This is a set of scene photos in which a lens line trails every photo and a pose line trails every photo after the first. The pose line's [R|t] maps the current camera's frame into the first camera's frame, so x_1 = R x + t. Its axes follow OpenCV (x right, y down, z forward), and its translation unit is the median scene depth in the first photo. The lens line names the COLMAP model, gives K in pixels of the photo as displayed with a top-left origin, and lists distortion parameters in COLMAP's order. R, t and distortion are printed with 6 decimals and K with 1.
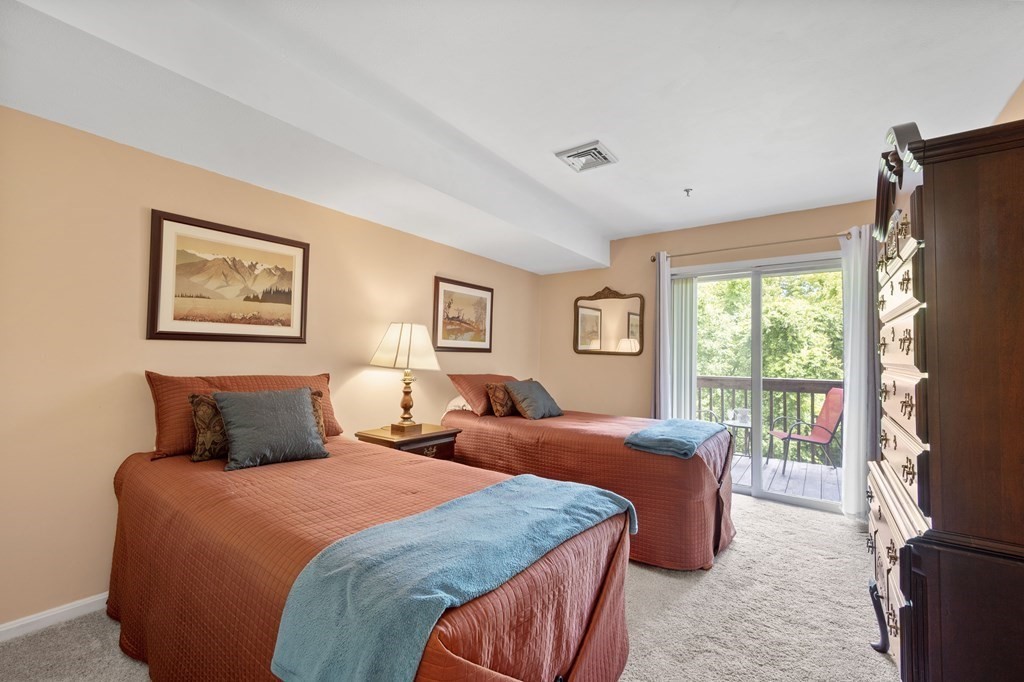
lens RADIAL K [[430.6, 0, 509.4], [0, 430.6, 345.3], [0, 0, 1]] dist [-0.005694, 0.002390]
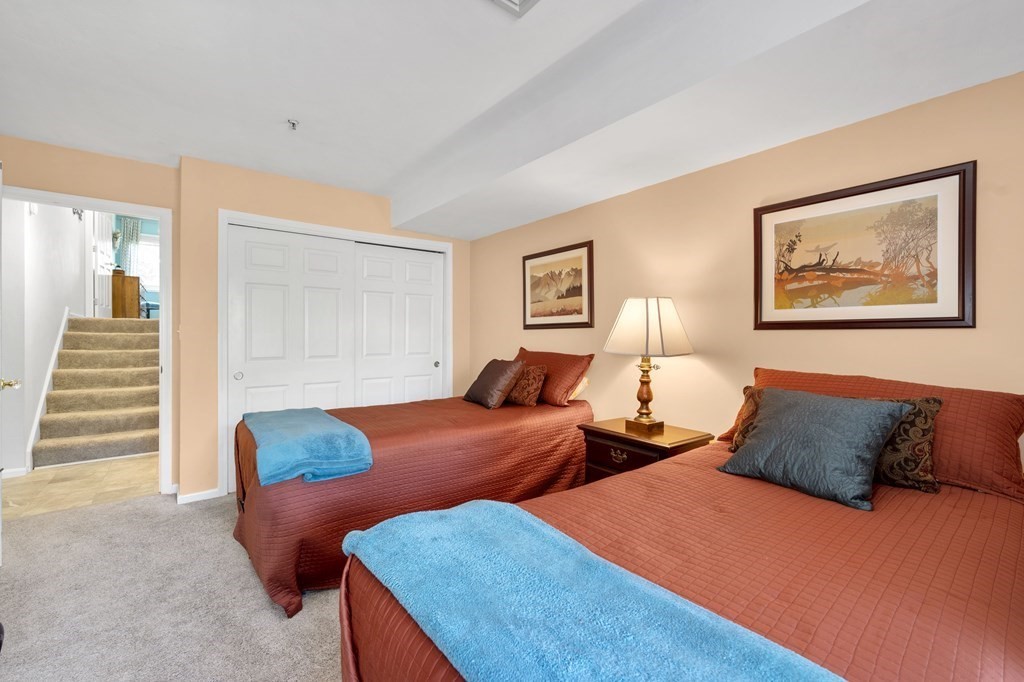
lens RADIAL K [[430.6, 0, 509.0], [0, 430.6, 336.2], [0, 0, 1]] dist [-0.005694, 0.002390]
pose [[-0.269847, -0.009196, -0.962859, 0.629029], [0.026618, 0.999501, -0.017006, 0.029474], [0.962535, -0.030219, -0.269468, 0.990428]]
